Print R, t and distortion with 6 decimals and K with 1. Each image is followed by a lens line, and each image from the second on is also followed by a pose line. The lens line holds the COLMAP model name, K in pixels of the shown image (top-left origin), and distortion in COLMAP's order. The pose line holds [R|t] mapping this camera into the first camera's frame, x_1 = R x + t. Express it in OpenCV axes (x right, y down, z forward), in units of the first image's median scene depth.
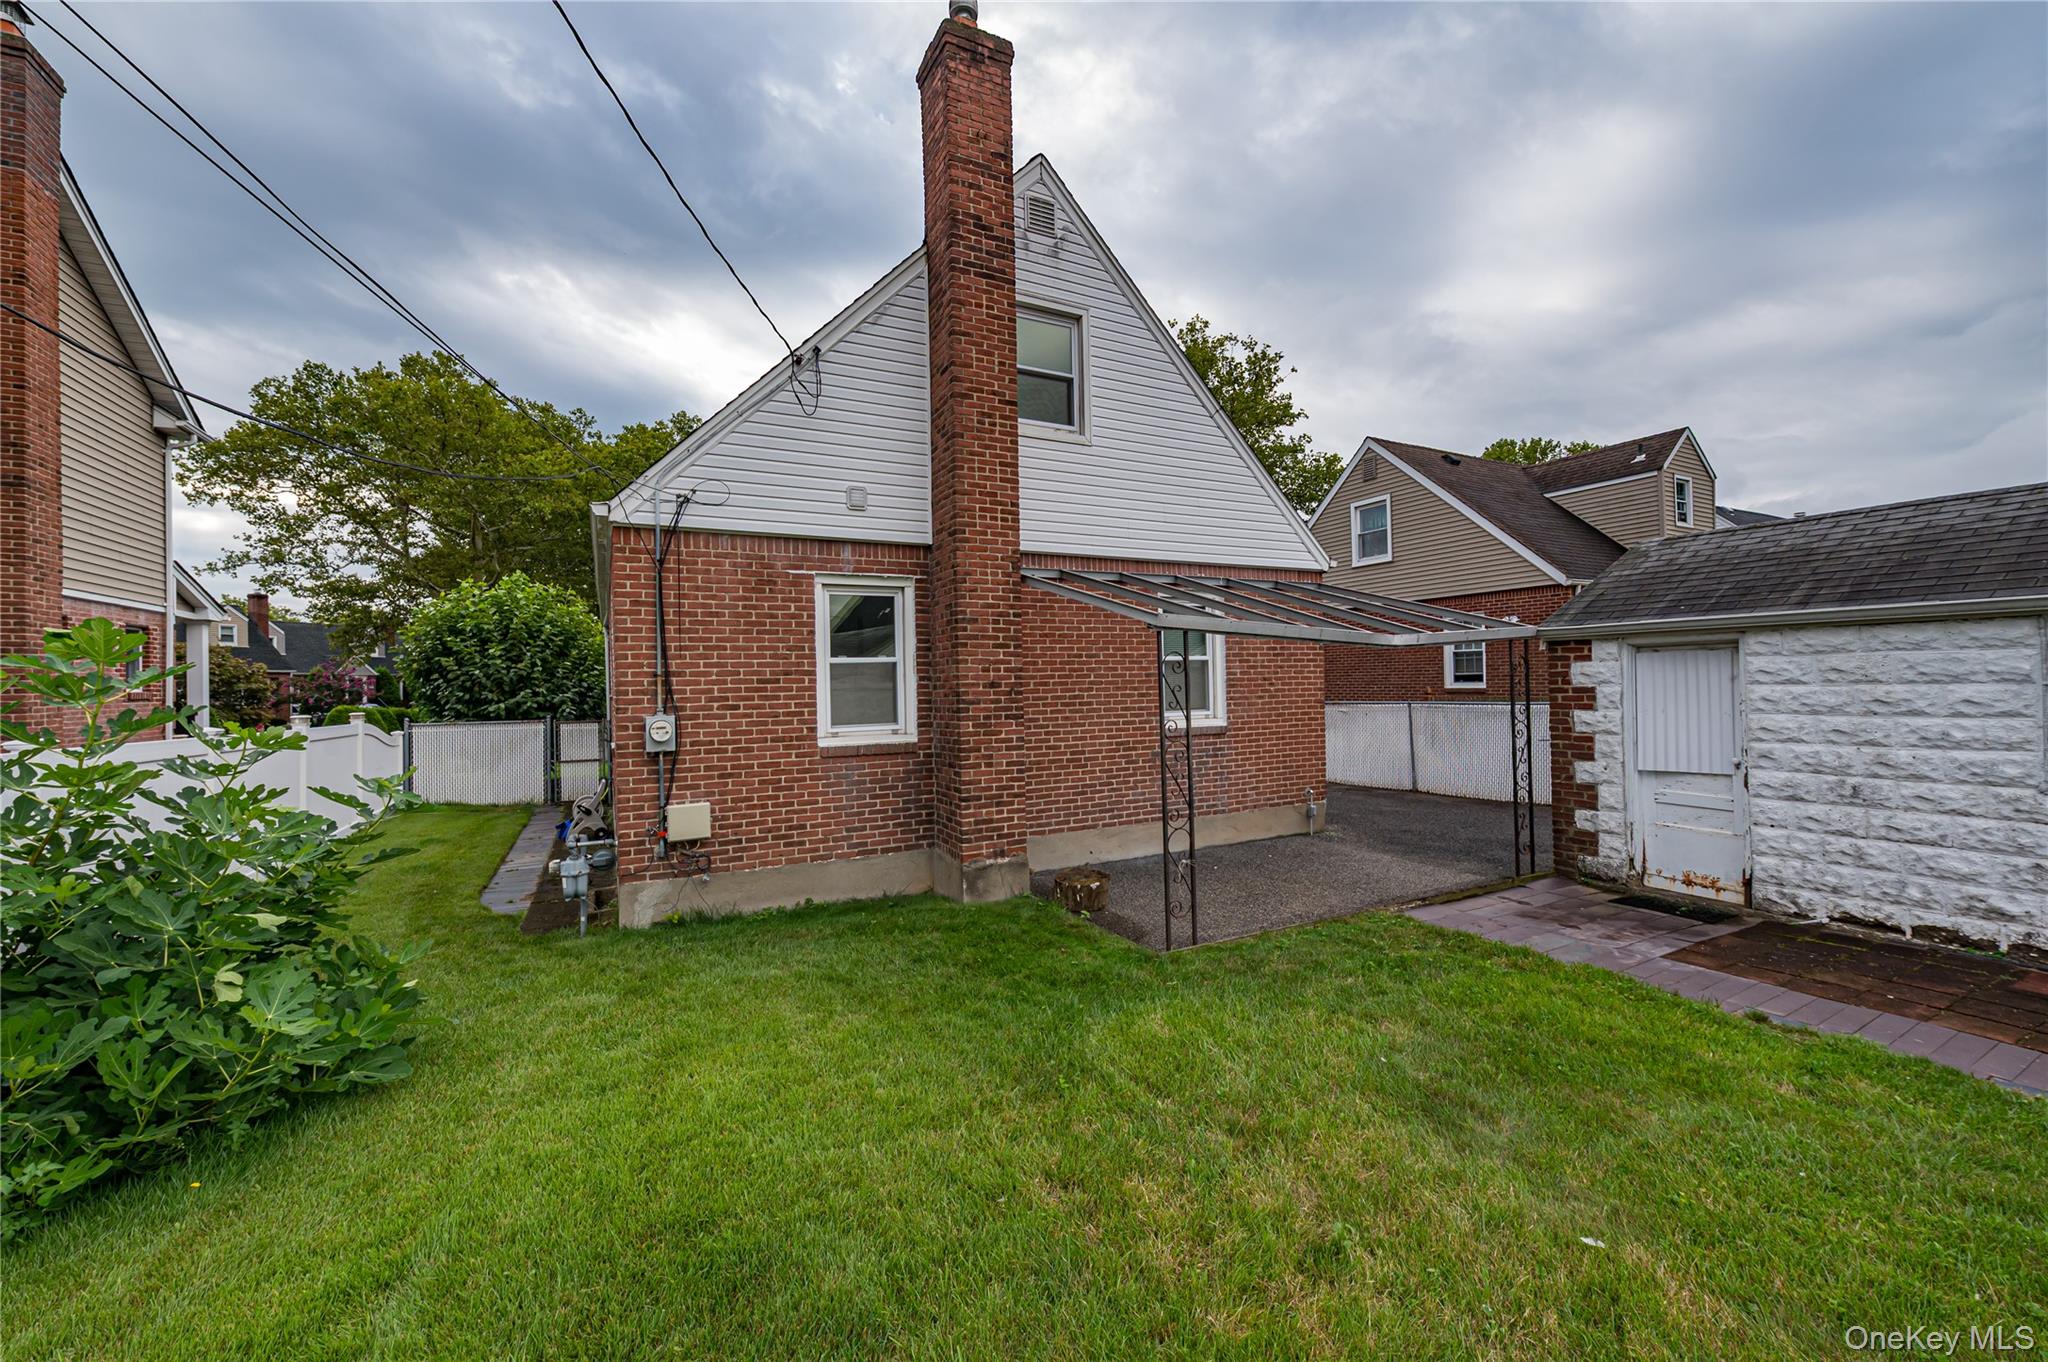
lens RADIAL K [[808.3, 0, 1032.9], [0, 808.3, 682.0], [0, 0, 1]] dist [0.003382, 0.000051]
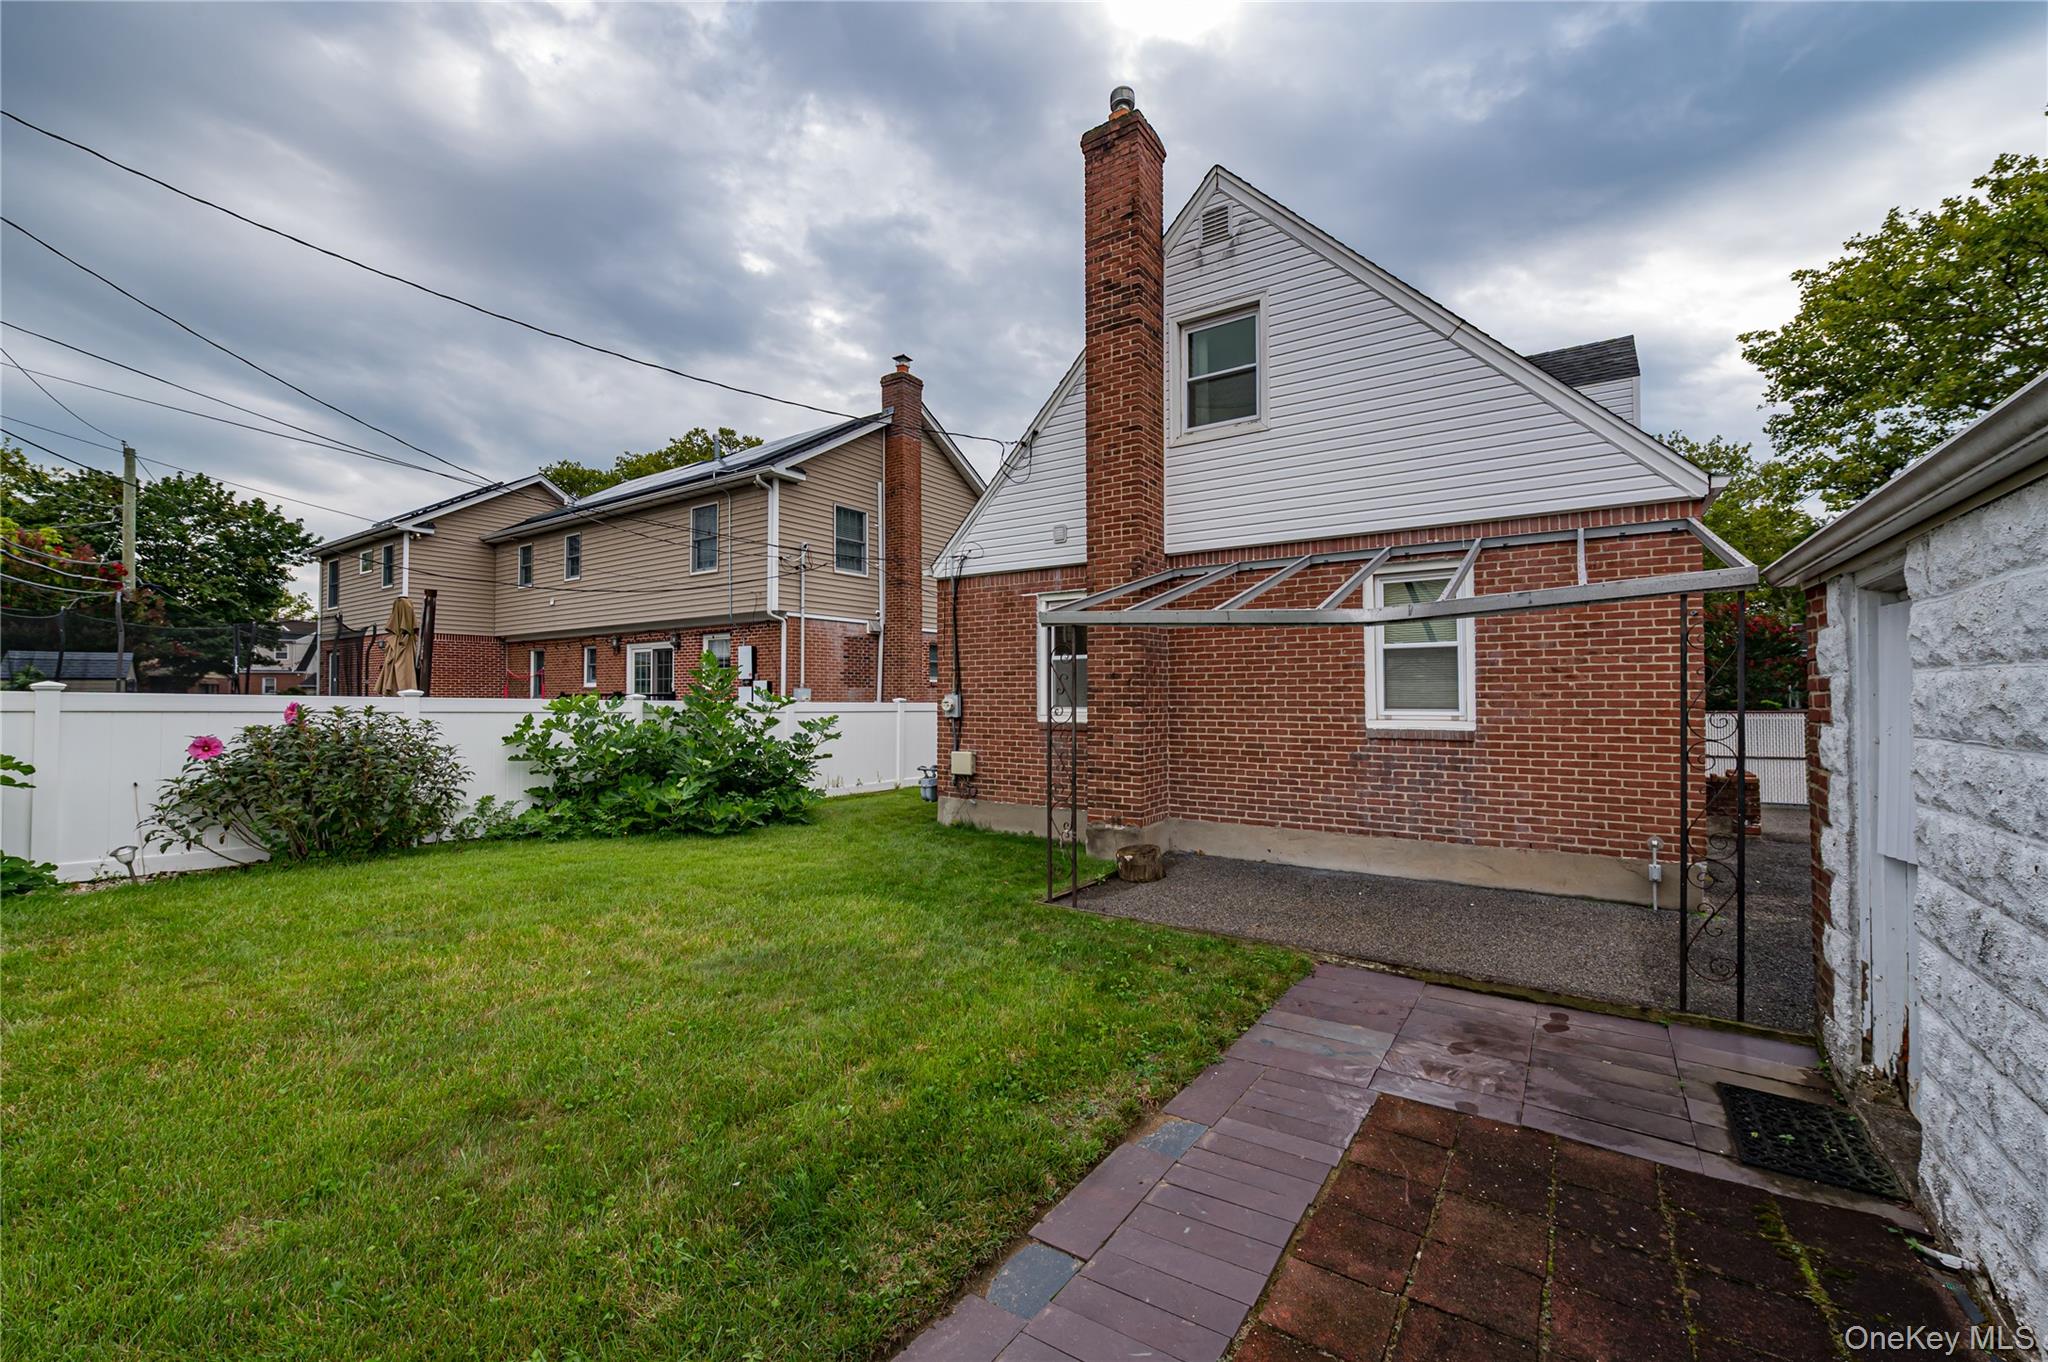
lens RADIAL K [[808.3, 0, 1026.6], [0, 808.3, 683.2], [0, 0, 1]] dist [0.003382, 0.000051]
pose [[0.472391, 0.006601, -0.881364, 0.910268], [-0.004438, 0.999977, 0.005111, 0.008225], [0.881378, 0.001497, 0.472410, 0.332573]]
